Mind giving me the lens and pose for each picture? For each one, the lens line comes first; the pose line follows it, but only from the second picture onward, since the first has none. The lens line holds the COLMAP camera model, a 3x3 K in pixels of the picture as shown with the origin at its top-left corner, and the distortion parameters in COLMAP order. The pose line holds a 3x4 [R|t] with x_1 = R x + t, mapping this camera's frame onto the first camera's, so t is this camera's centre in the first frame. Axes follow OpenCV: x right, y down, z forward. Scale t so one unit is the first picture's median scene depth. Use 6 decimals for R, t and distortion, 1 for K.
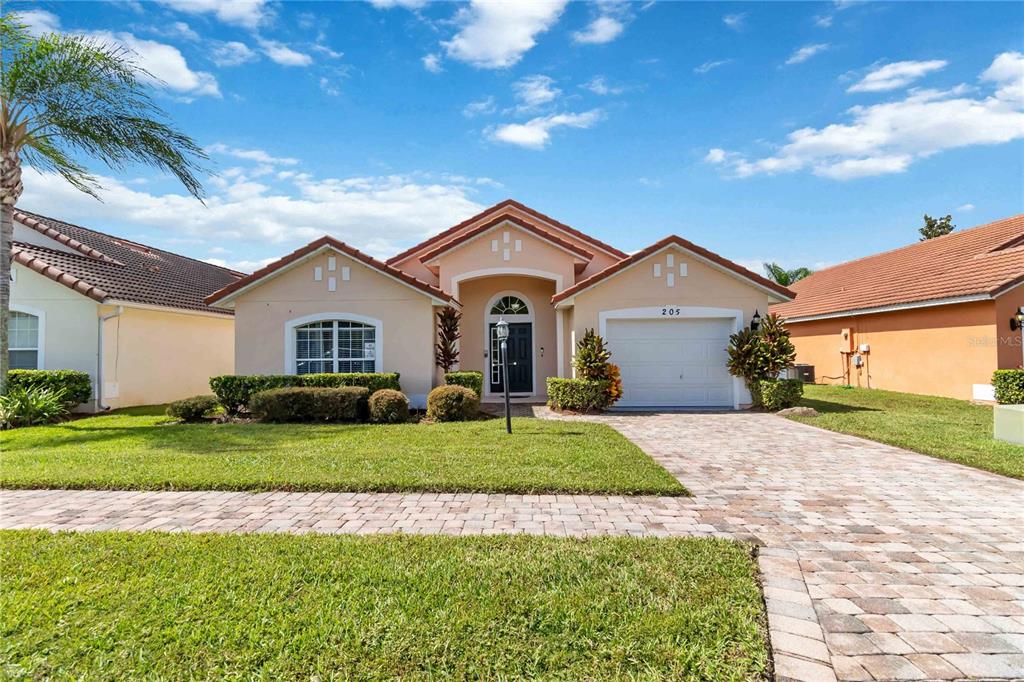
lens RADIAL K [[479.0, 0, 515.5], [0, 479.0, 337.2], [0, 0, 1]] dist [-0.000628, 0.000078]
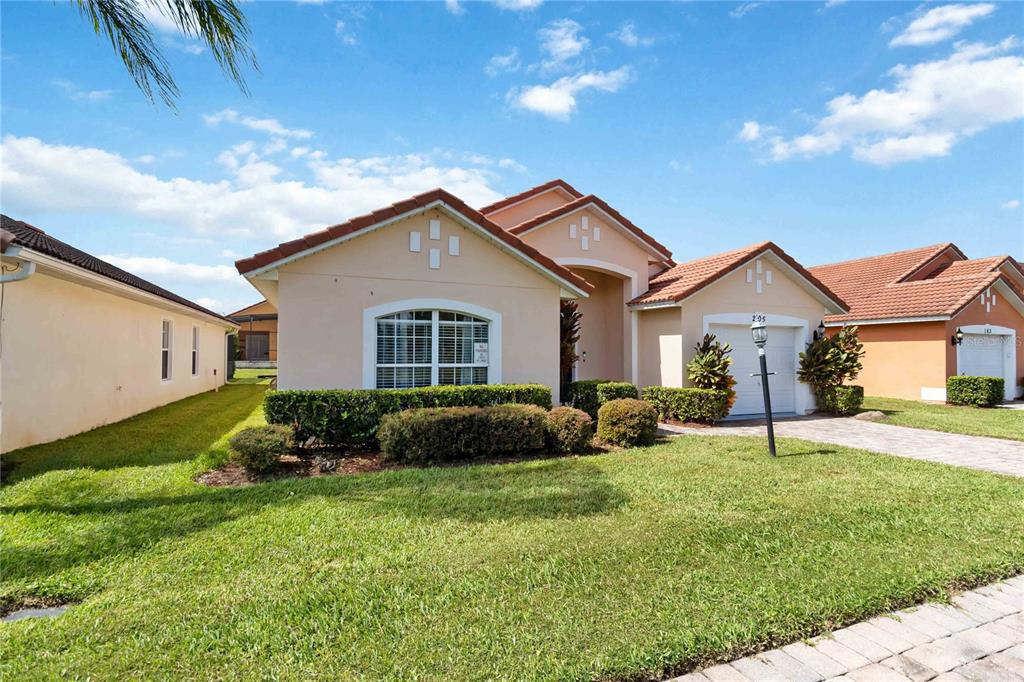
lens RADIAL K [[482.5, 0, 512.0], [0, 482.5, 341.0], [0, 0, 1]] dist [-0.034156, 0.000067]
pose [[0.920215, 0.025434, 0.390587, -0.547482], [-0.024643, 0.999672, -0.007038, 0.012564], [-0.390638, -0.003148, 0.920539, 0.302668]]
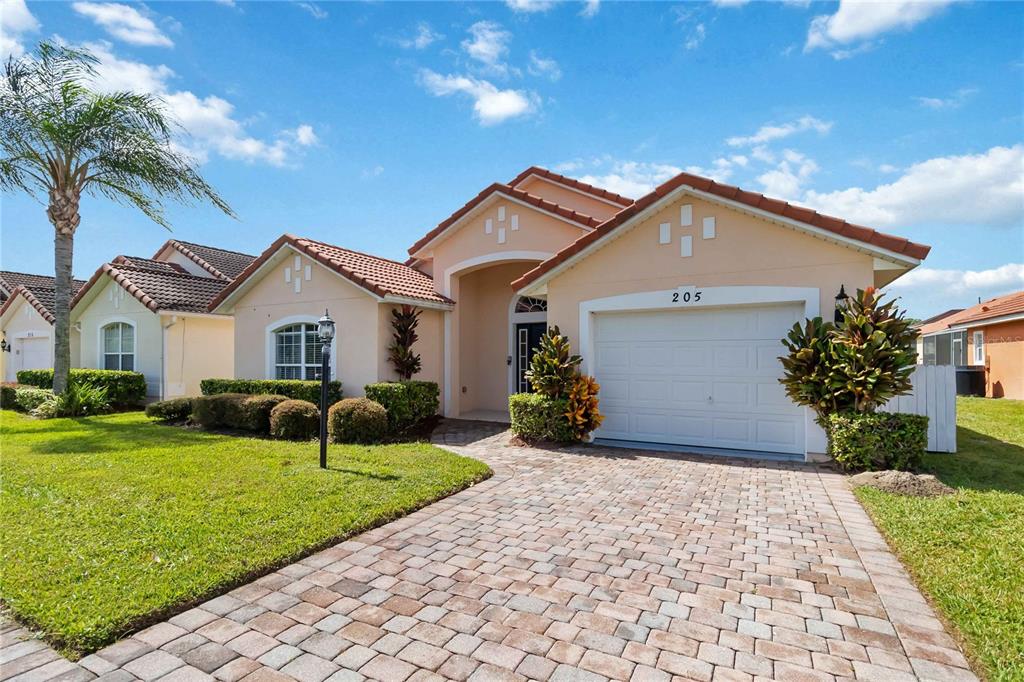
lens RADIAL K [[490.7, 0, 517.8], [0, 490.7, 346.8], [0, 0, 1]] dist [-0.000822, -0.000321]
pose [[0.892534, -0.003943, -0.450963, 0.431450], [0.006593, 0.999969, 0.004306, 0.009079], [0.450932, -0.006817, 0.892532, 0.331492]]
